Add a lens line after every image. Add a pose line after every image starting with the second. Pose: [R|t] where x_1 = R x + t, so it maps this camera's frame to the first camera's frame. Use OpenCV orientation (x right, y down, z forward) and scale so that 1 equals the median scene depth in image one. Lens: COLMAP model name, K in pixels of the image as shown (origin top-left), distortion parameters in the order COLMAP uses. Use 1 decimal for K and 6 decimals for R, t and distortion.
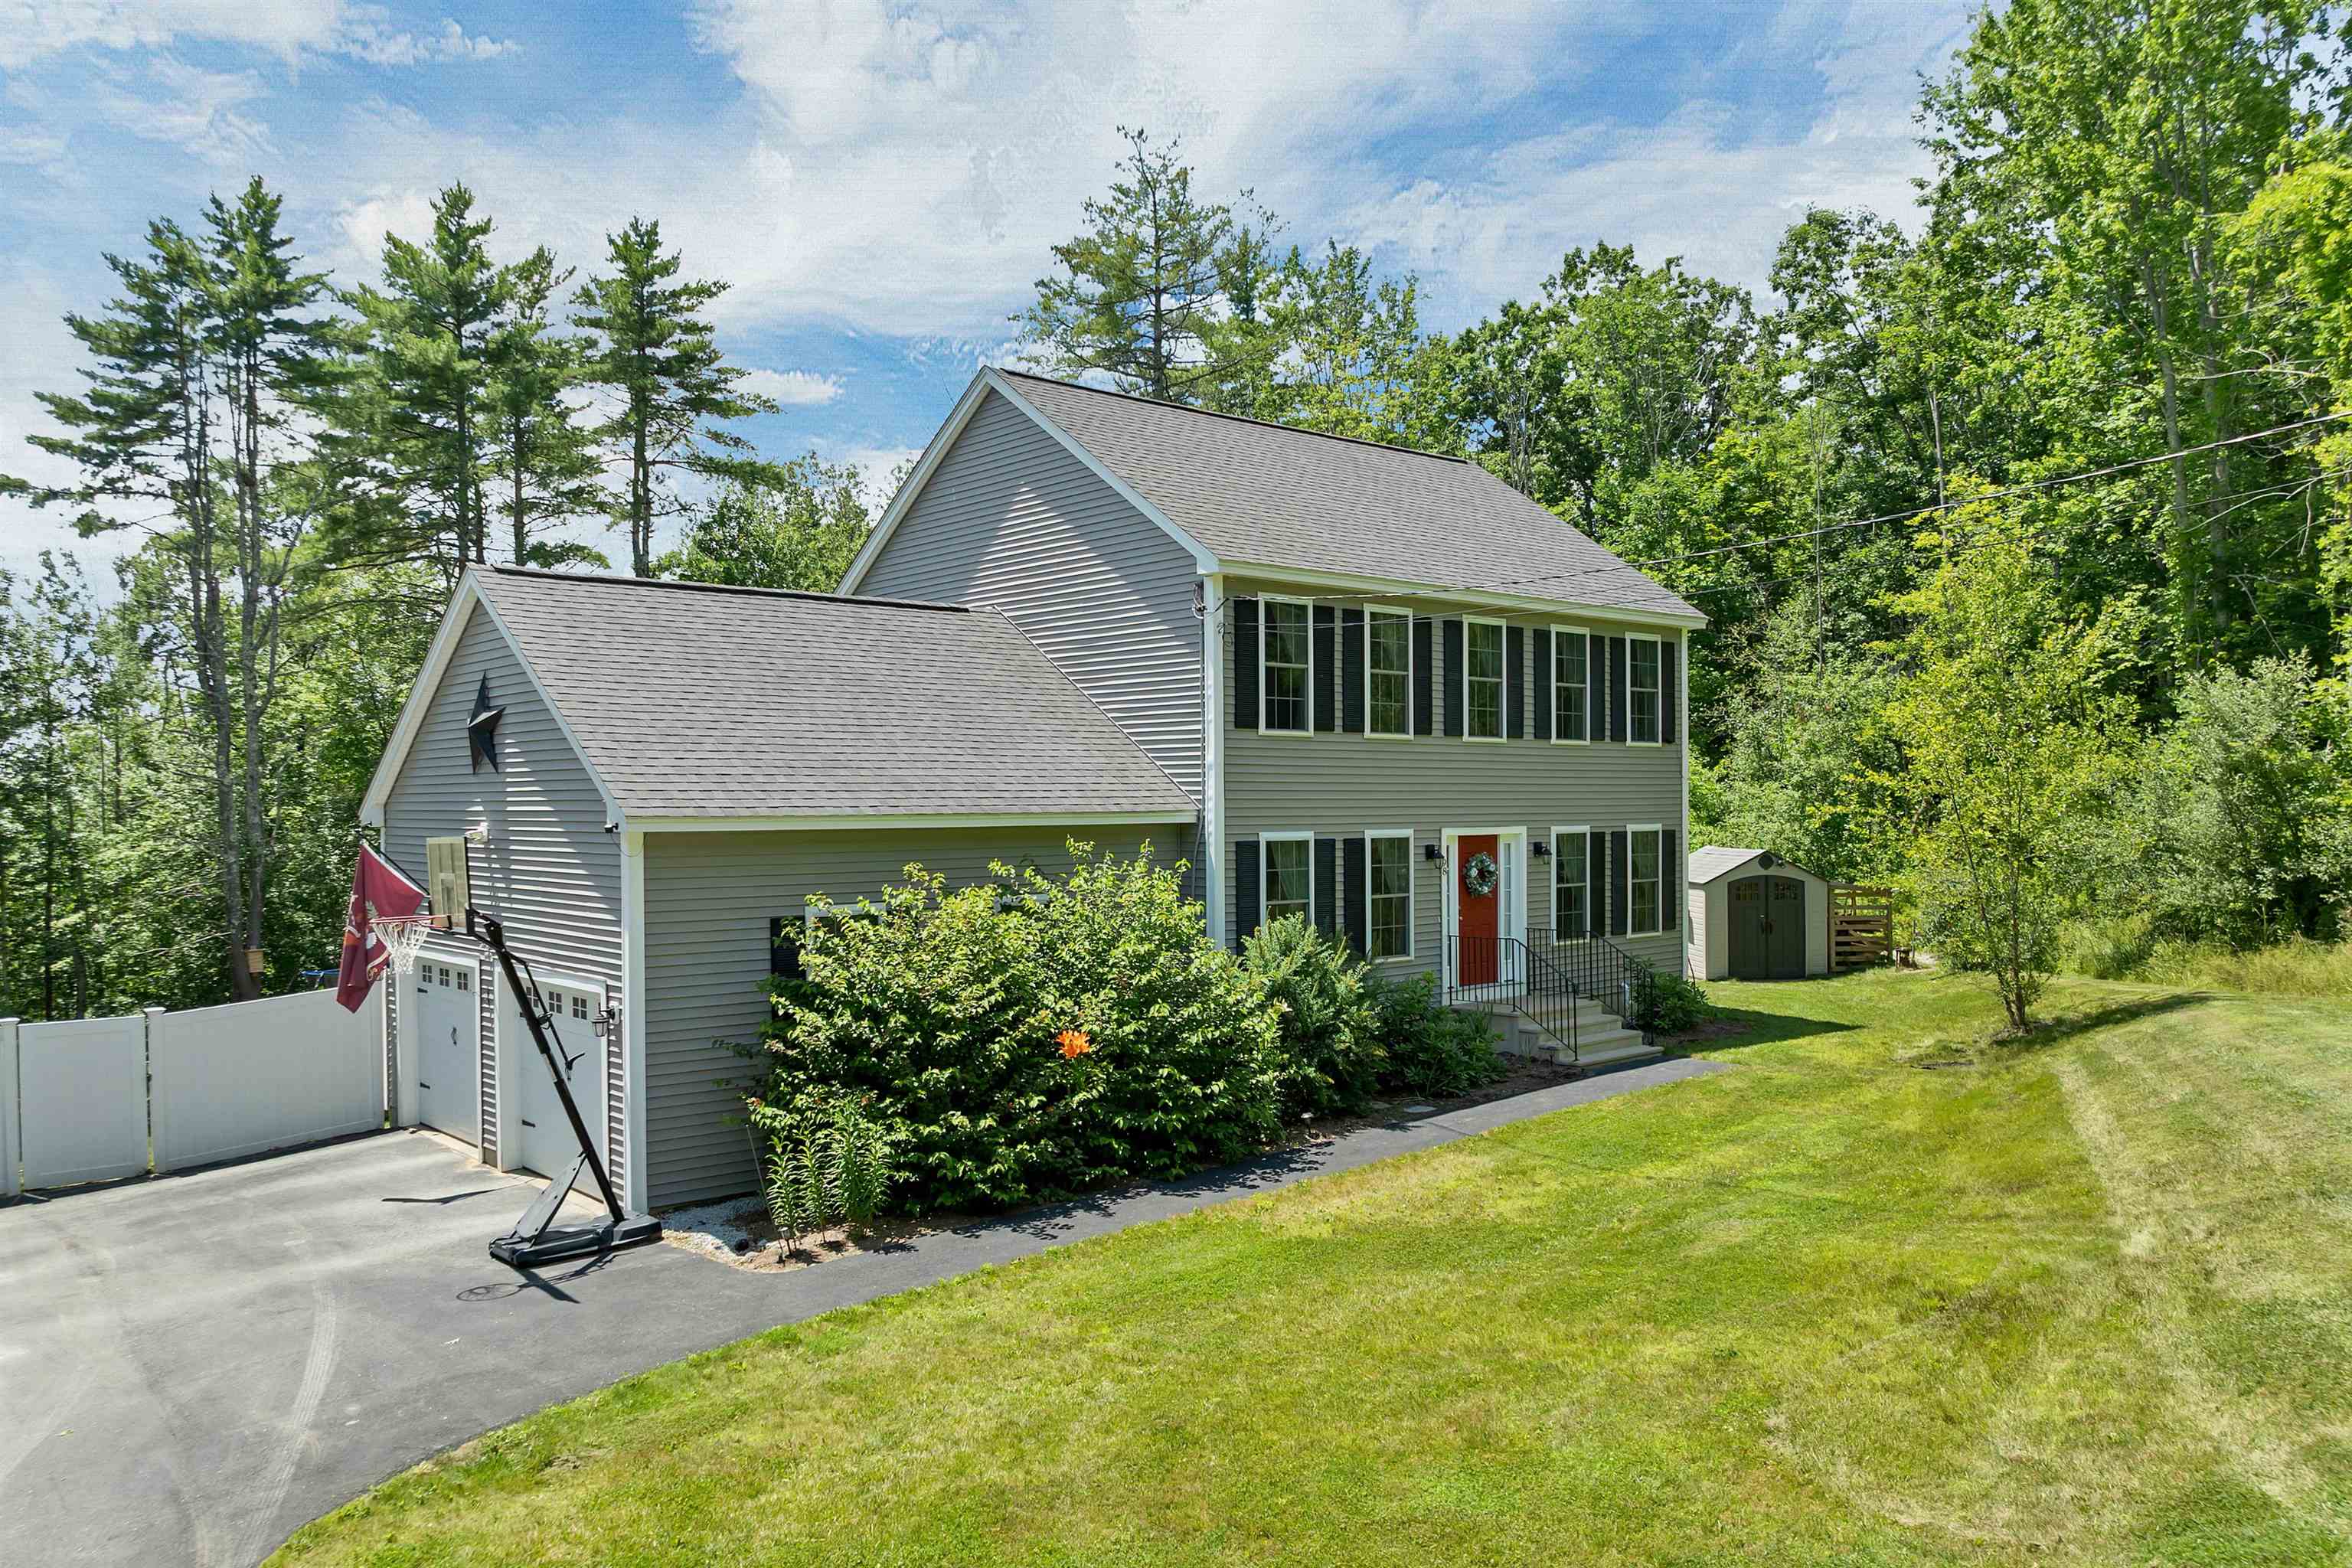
lens RADIAL K [[1711.0, 0, 1176.3], [0, 1711.0, 789.1], [0, 0, 1]] dist [-0.031788, 0.003430]
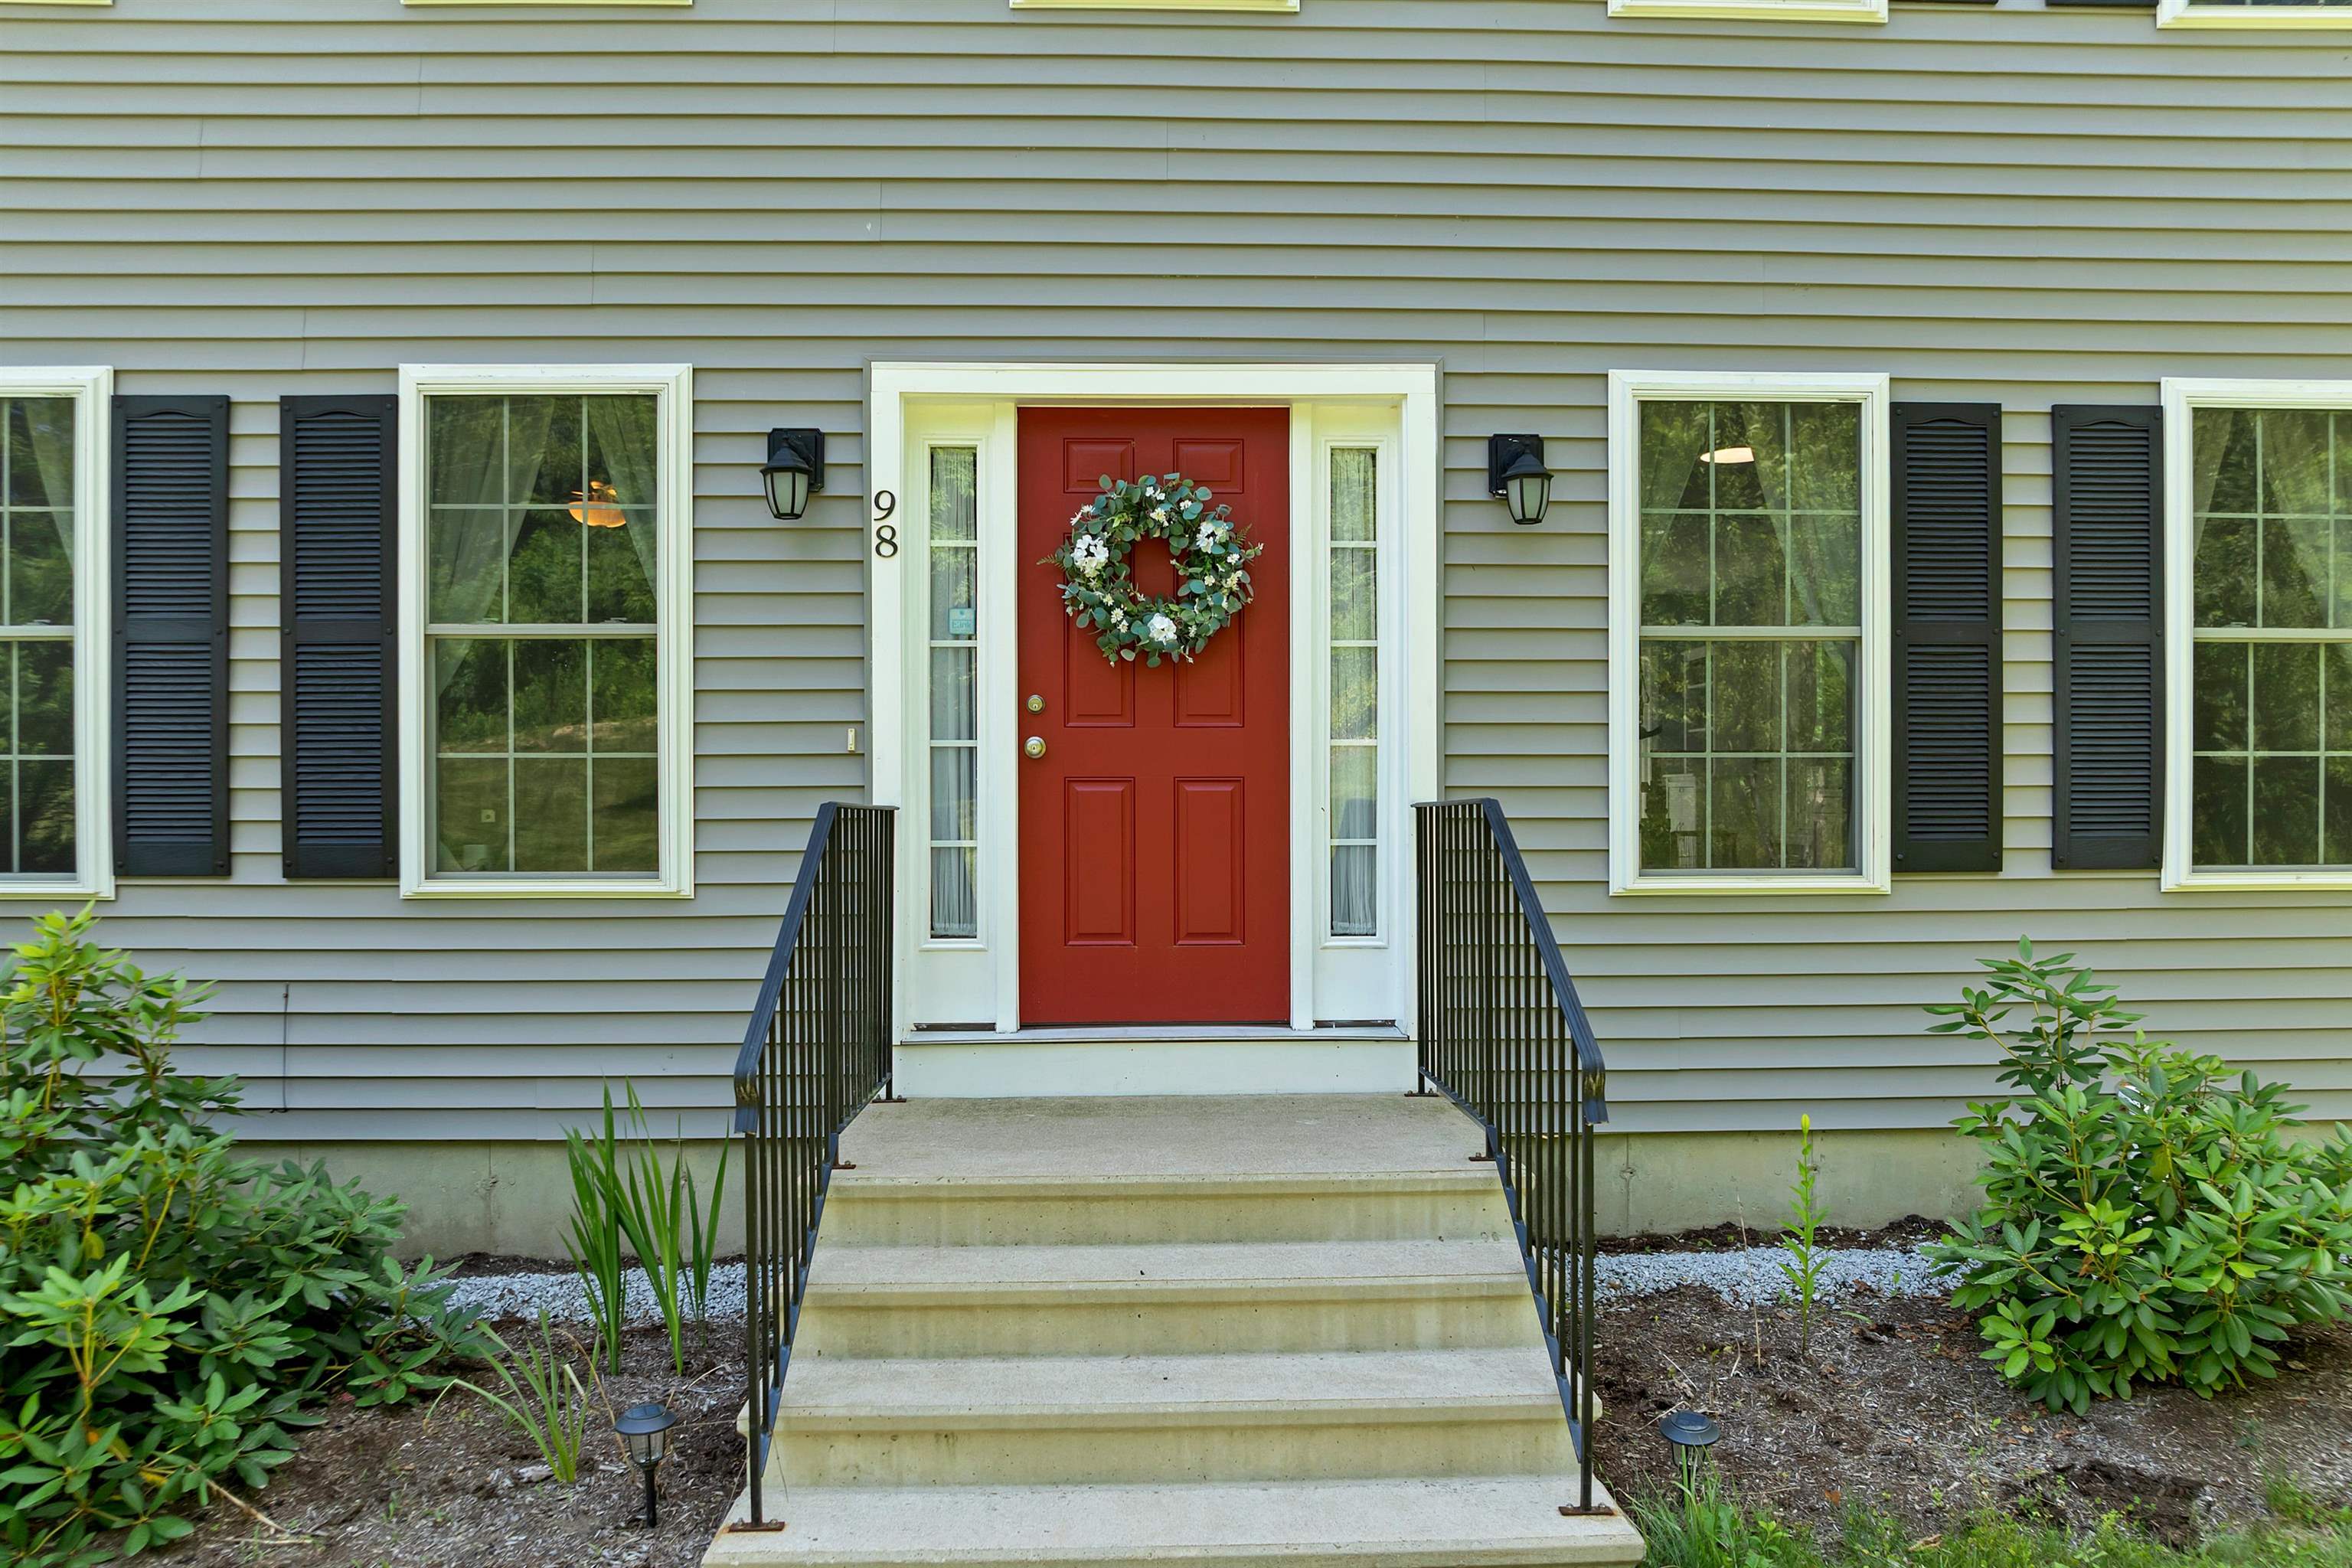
lens RADIAL K [[1711.0, 0, 1175.9], [0, 1711.0, 783.8], [0, 0, 1]] dist [-0.031788, 0.003430]
pose [[0.776425, 0.004075, -0.630196, 0.325422], [-0.000125, 0.999980, 0.006312, 0.077638], [0.630209, -0.004822, 0.776410, 0.805720]]
